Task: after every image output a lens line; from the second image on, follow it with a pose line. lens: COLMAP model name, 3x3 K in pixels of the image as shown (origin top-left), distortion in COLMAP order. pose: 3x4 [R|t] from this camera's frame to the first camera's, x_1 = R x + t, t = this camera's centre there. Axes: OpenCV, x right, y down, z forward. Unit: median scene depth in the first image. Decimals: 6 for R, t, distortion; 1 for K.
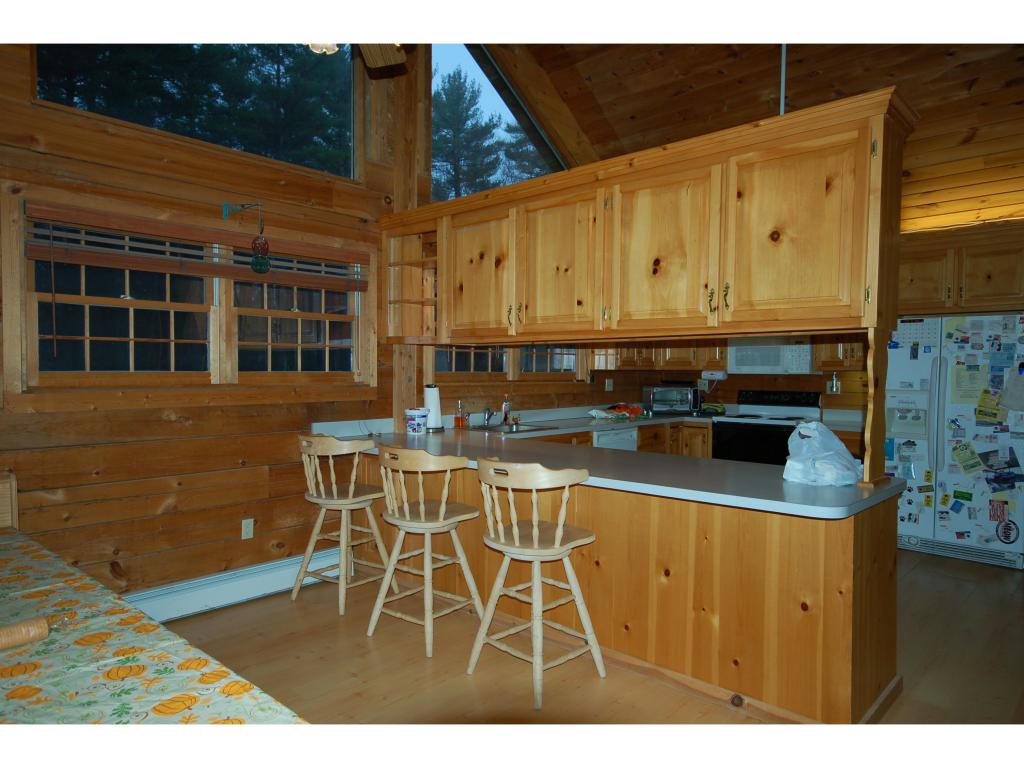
lens RADIAL K [[668.0, 0, 510.0], [0, 668.0, 384.9], [0, 0, 1]] dist [0.010077, 0.014969]
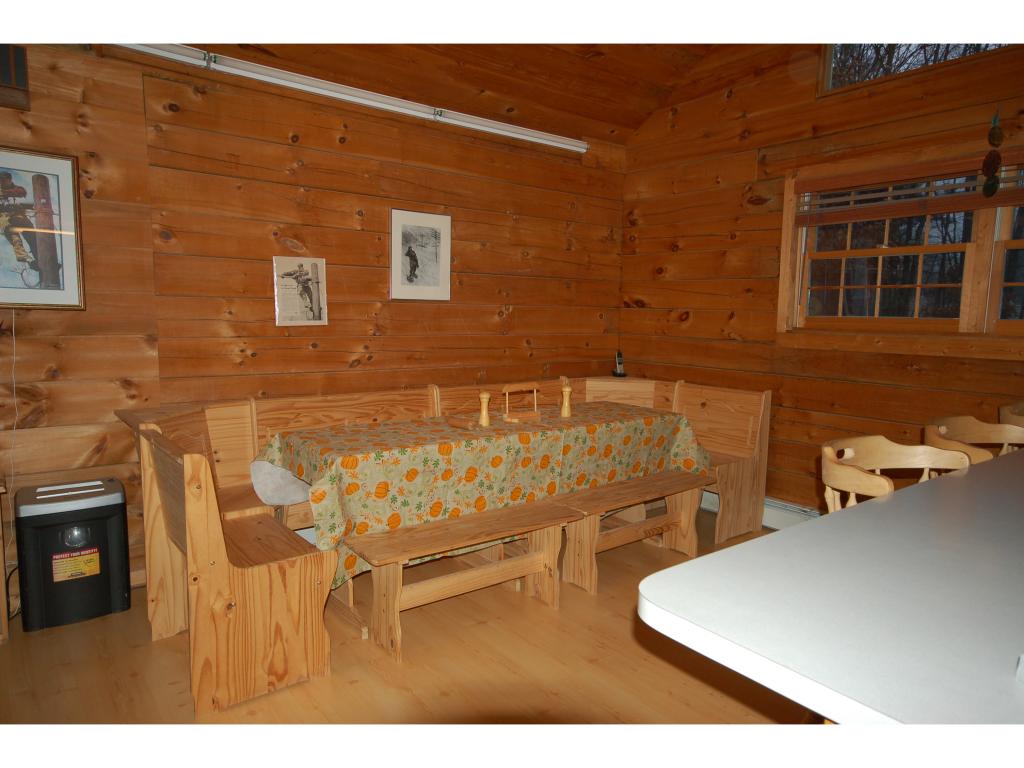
lens RADIAL K [[668.0, 0, 511.8], [0, 668.0, 383.1], [0, 0, 1]] dist [0.010077, 0.014969]
pose [[-0.149697, 0.102286, -0.983427, 0.560755], [-0.042129, 0.993071, 0.109702, -0.008155], [0.987834, 0.057853, -0.144350, 0.574373]]
